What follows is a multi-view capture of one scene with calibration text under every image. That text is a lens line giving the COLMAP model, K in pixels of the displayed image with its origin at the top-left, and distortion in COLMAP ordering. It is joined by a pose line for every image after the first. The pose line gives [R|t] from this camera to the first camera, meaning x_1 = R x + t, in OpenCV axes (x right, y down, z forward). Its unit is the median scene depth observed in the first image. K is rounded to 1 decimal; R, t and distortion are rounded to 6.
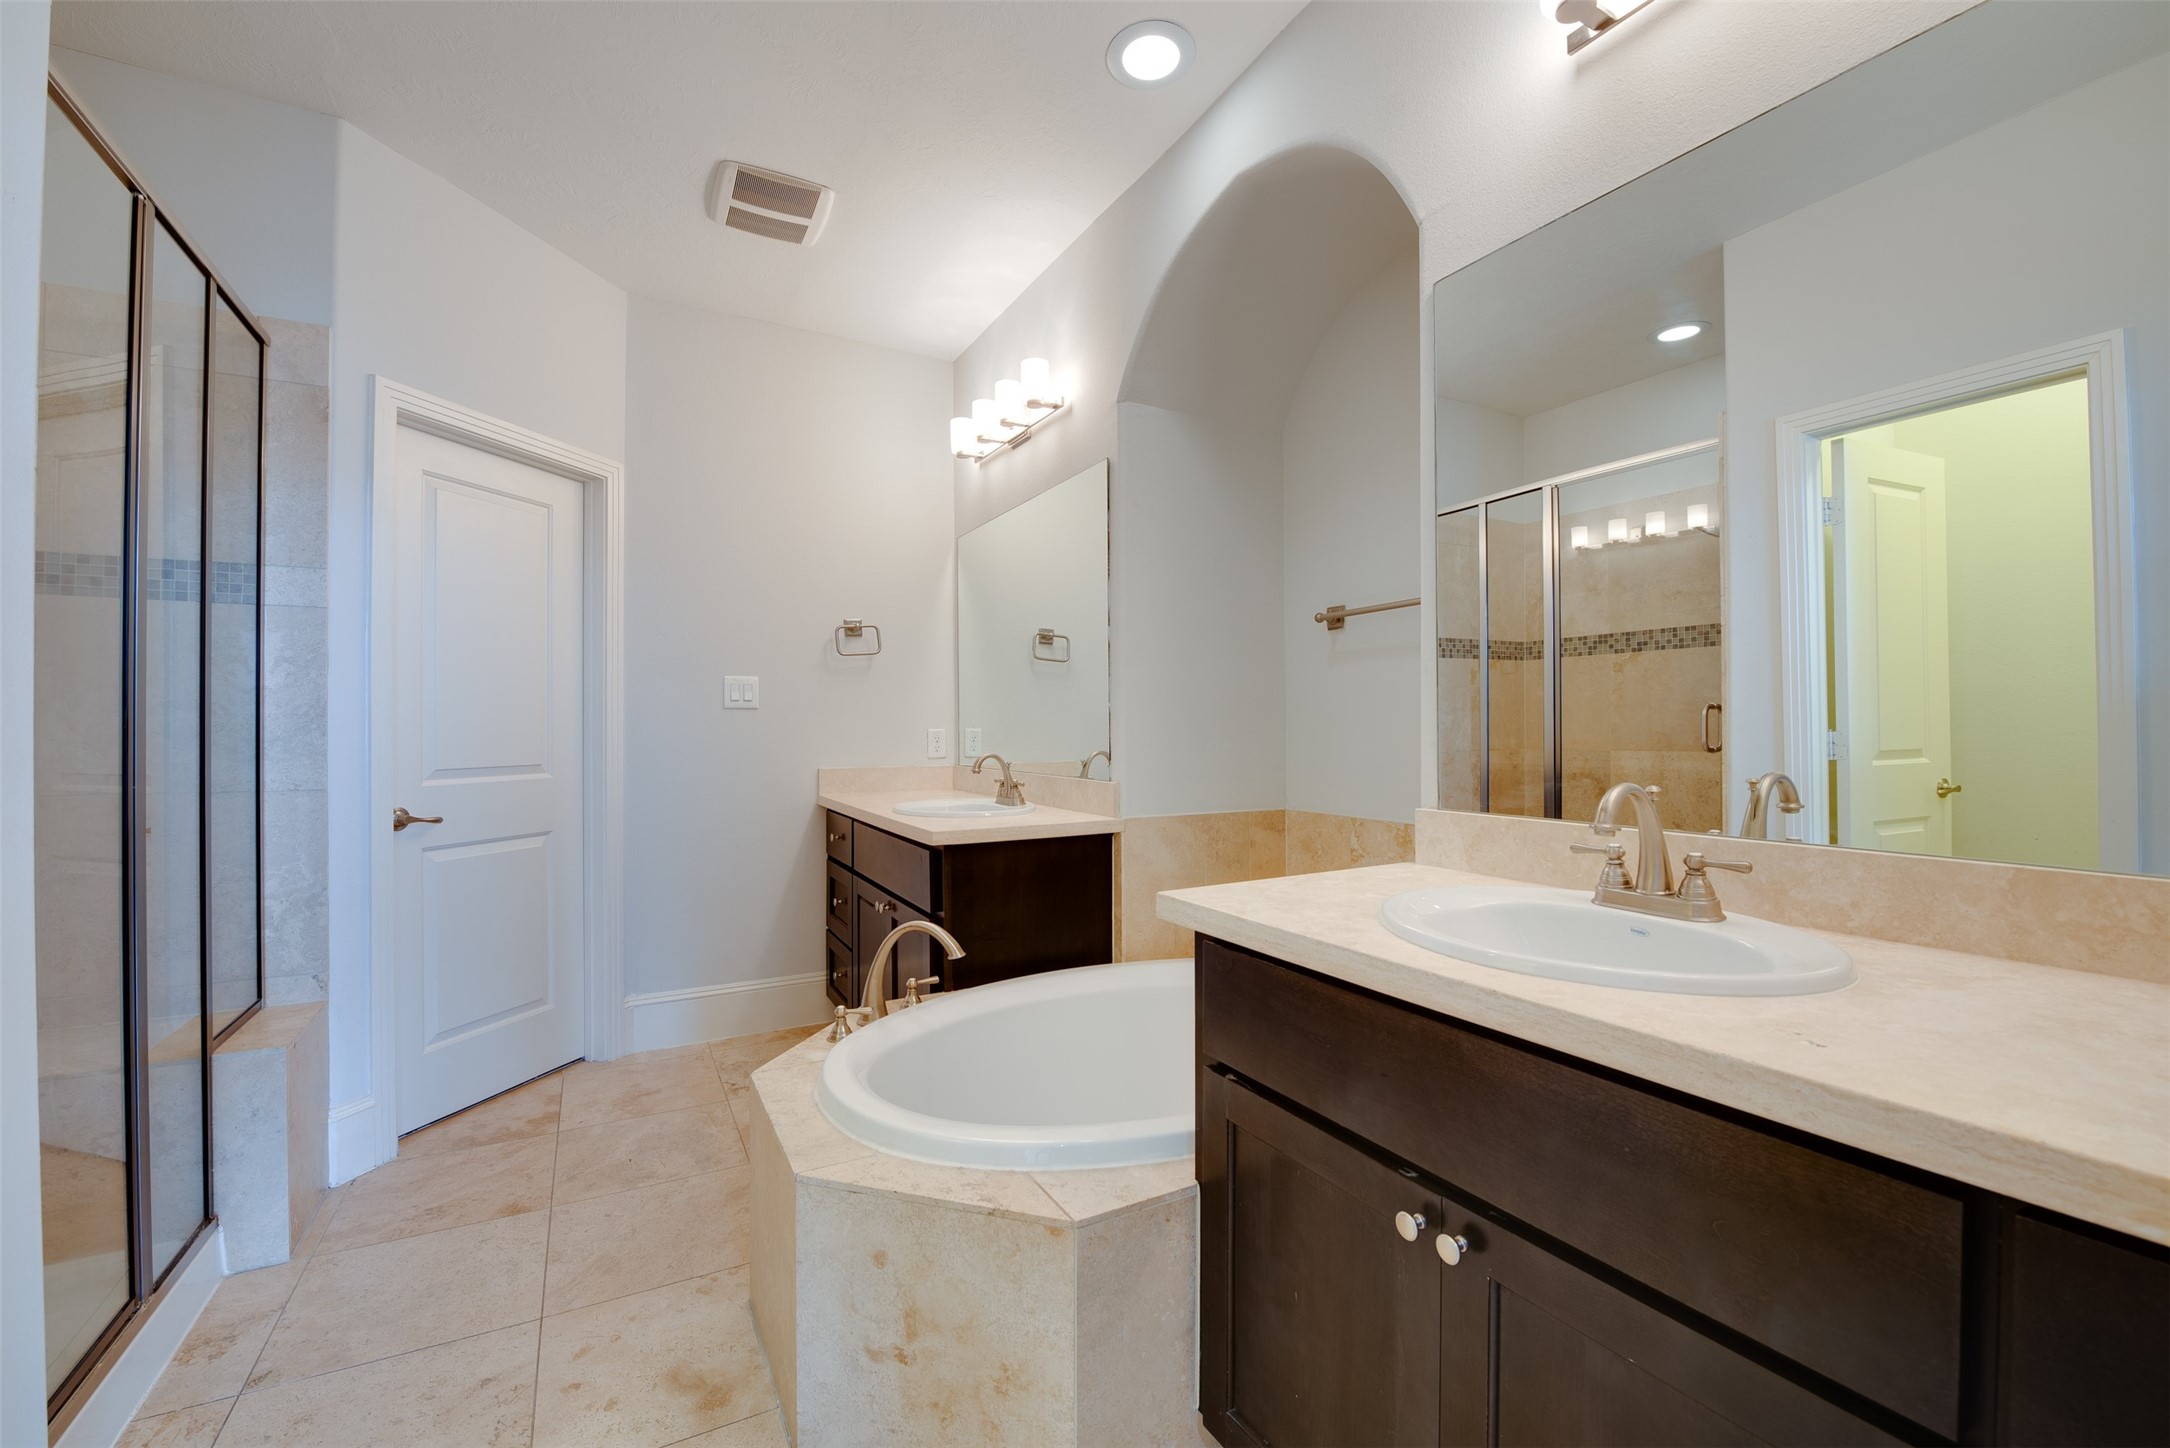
lens RADIAL K [[852.5, 0, 1077.0], [0, 852.5, 726.4], [0, 0, 1]] dist [-0.019714, 0.000214]
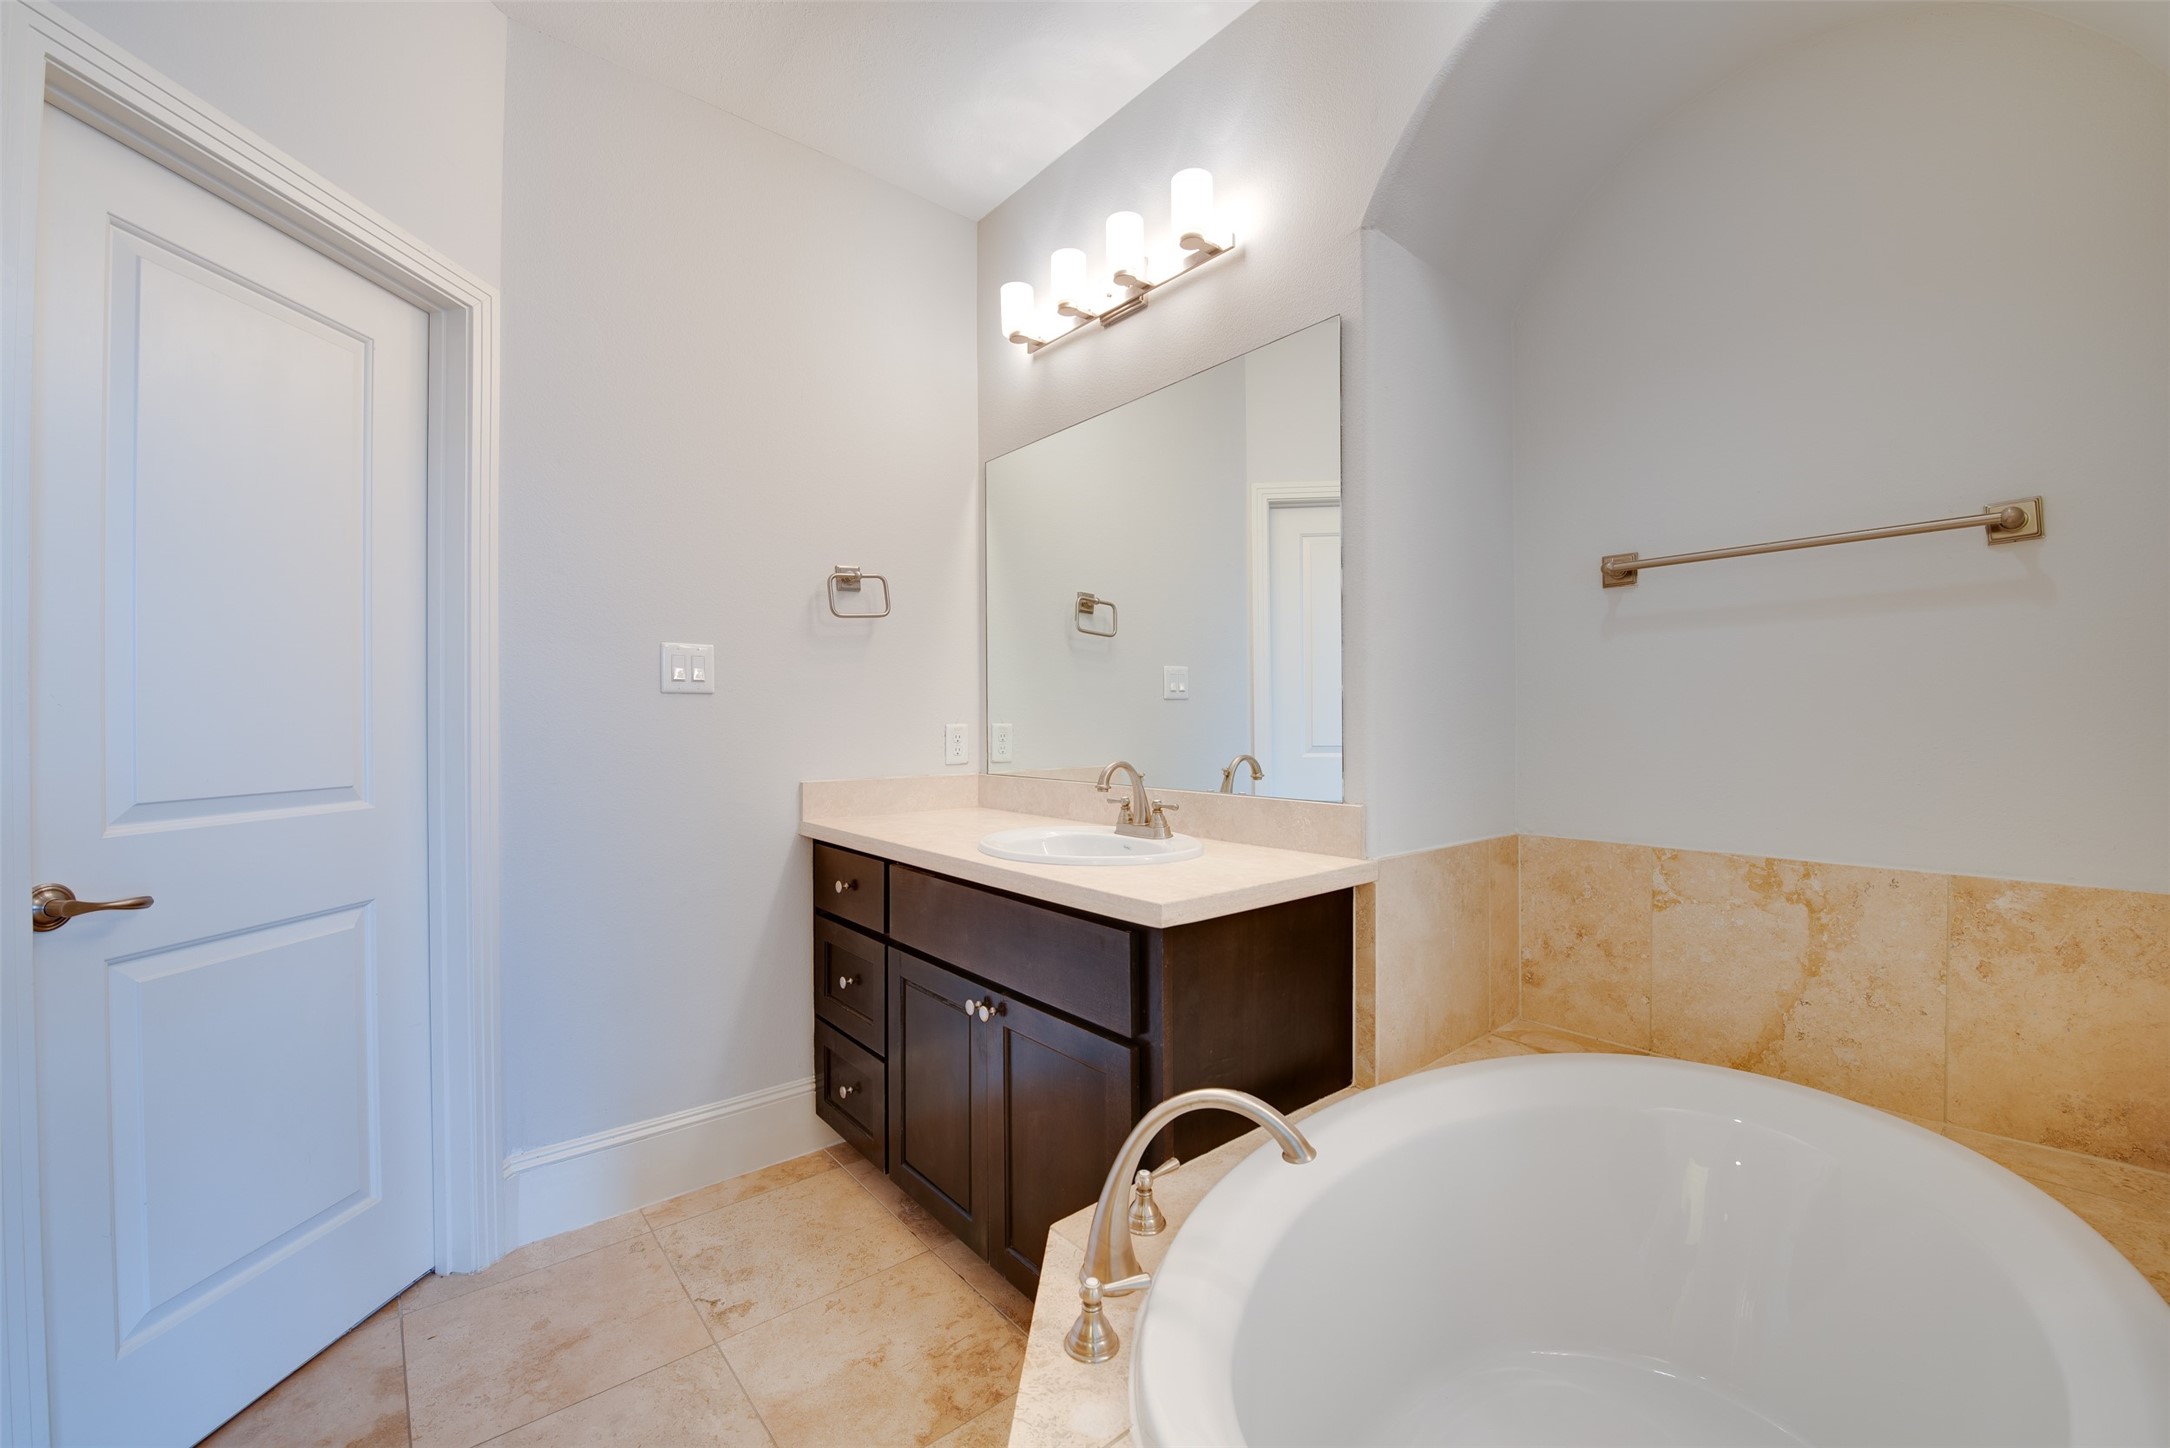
lens RADIAL K [[852.5, 0, 1077.0], [0, 852.5, 726.4], [0, 0, 1]] dist [-0.019714, 0.000214]
pose [[0.982467, 0.000060, 0.186435, -0.249630], [-0.001036, 0.999986, 0.005133, 0.001287], [-0.186432, -0.005236, 0.982454, 0.338213]]
